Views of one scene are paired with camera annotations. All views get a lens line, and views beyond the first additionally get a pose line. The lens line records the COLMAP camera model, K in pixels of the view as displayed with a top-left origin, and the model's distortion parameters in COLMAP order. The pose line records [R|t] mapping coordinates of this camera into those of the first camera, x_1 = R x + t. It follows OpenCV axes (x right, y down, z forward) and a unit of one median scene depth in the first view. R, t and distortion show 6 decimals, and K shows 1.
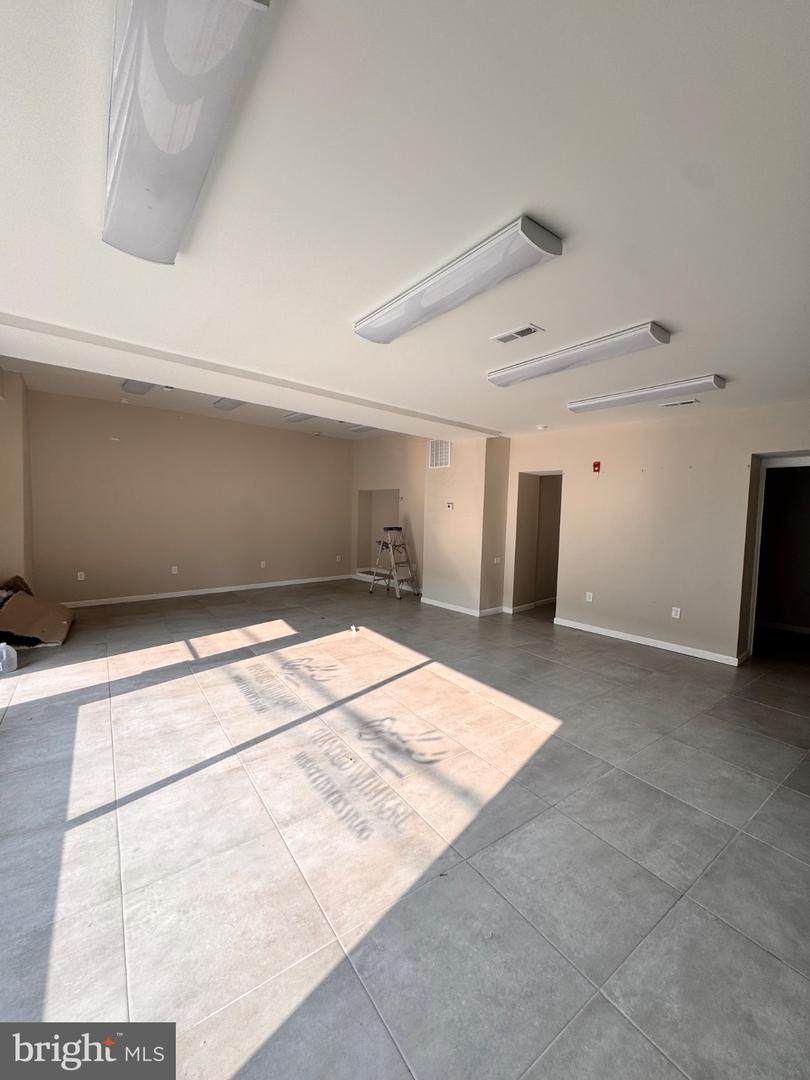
lens RADIAL K [[434.4, 0, 405.0], [0, 434.4, 540.0], [0, 0, 1]] dist [-0.010035, 0.005857]
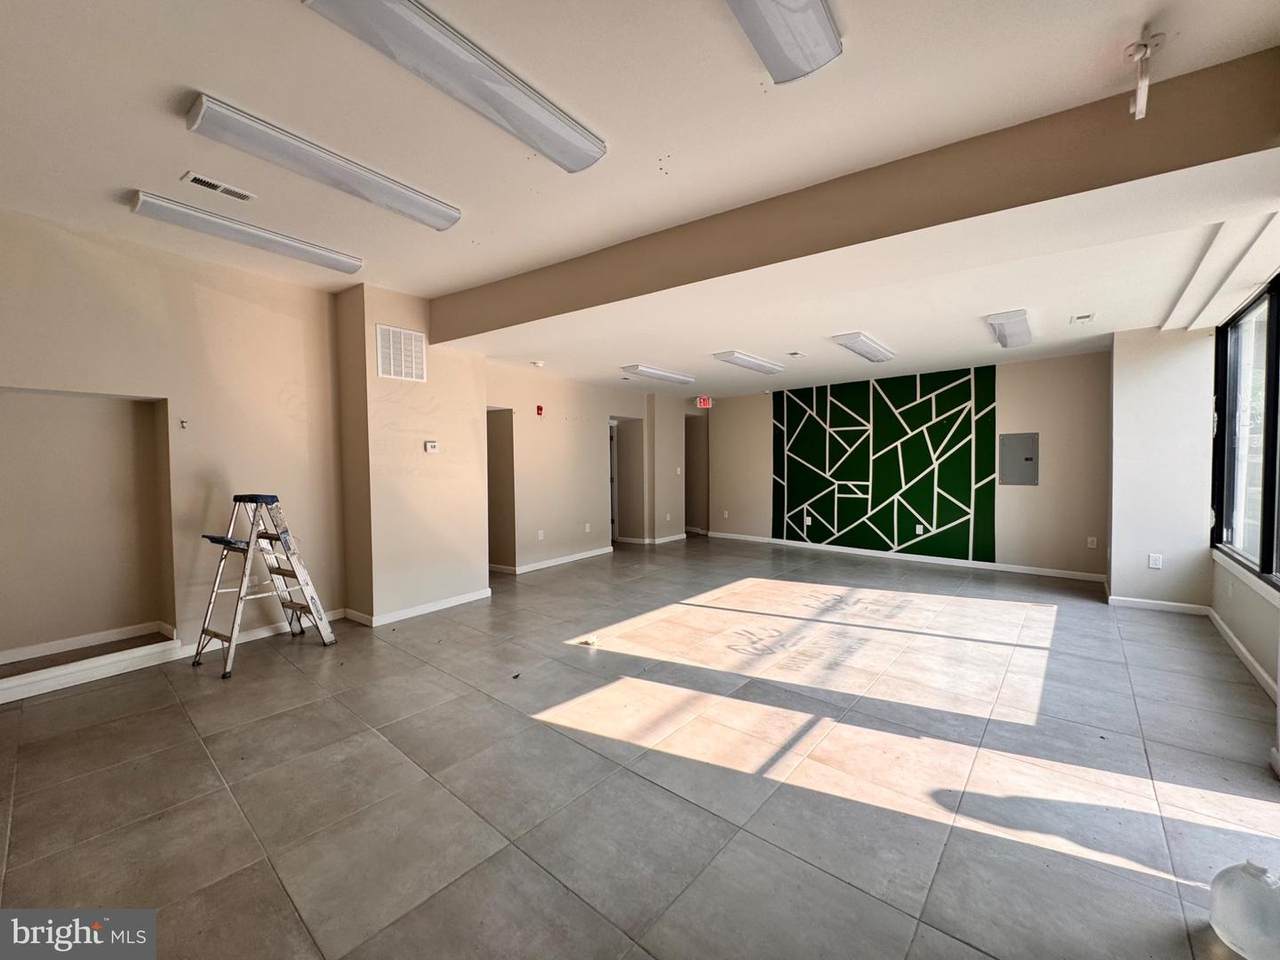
lens RADIAL K [[514.8, 0, 640.0], [0, 514.8, 480.0], [0, 0, 1]] dist [-0.010035, 0.005857]
pose [[-0.244671, -0.056565, 0.967955, -1.490099], [0.070142, 0.994649, 0.075855, -0.138787], [-0.967066, 0.086454, -0.239394, 1.925902]]
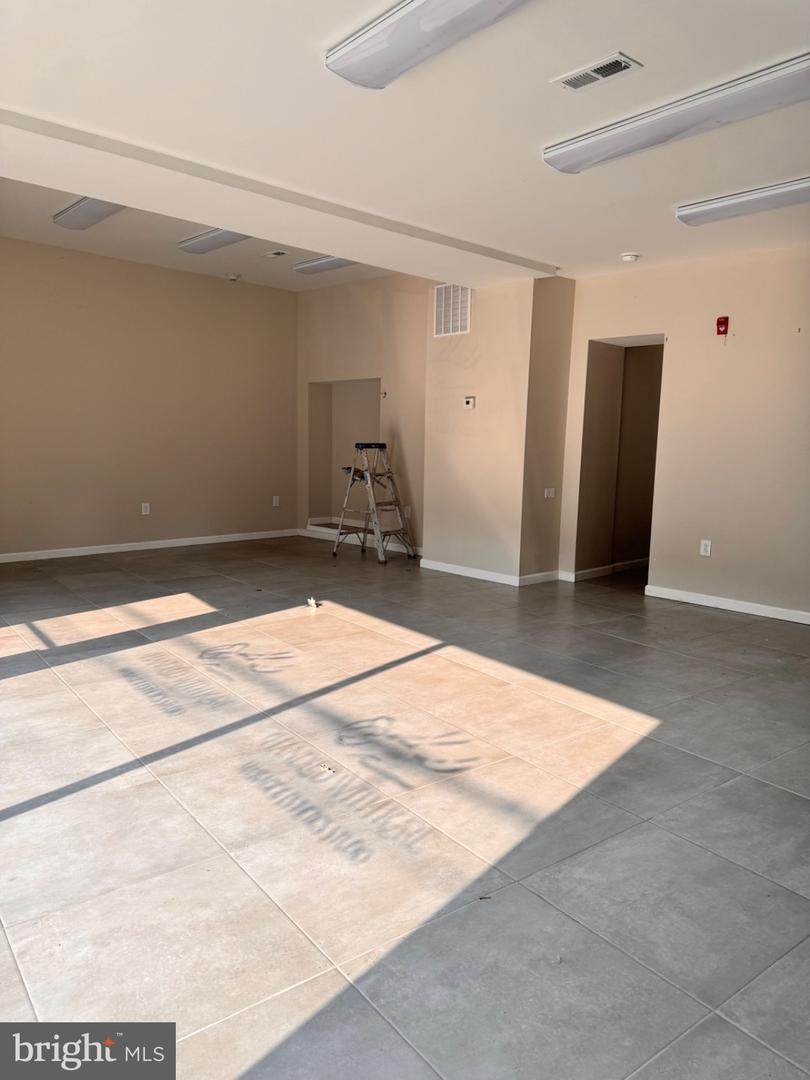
lens RADIAL K [[761.7, 0, 402.8], [0, 761.7, 539.8], [0, 0, 1]] dist [0.097297, -0.136372]
pose [[0.999555, -0.009352, 0.028315, -0.039724], [0.007440, 0.997733, 0.066890, 0.084546], [-0.028876, -0.066649, 0.997359, -0.088510]]
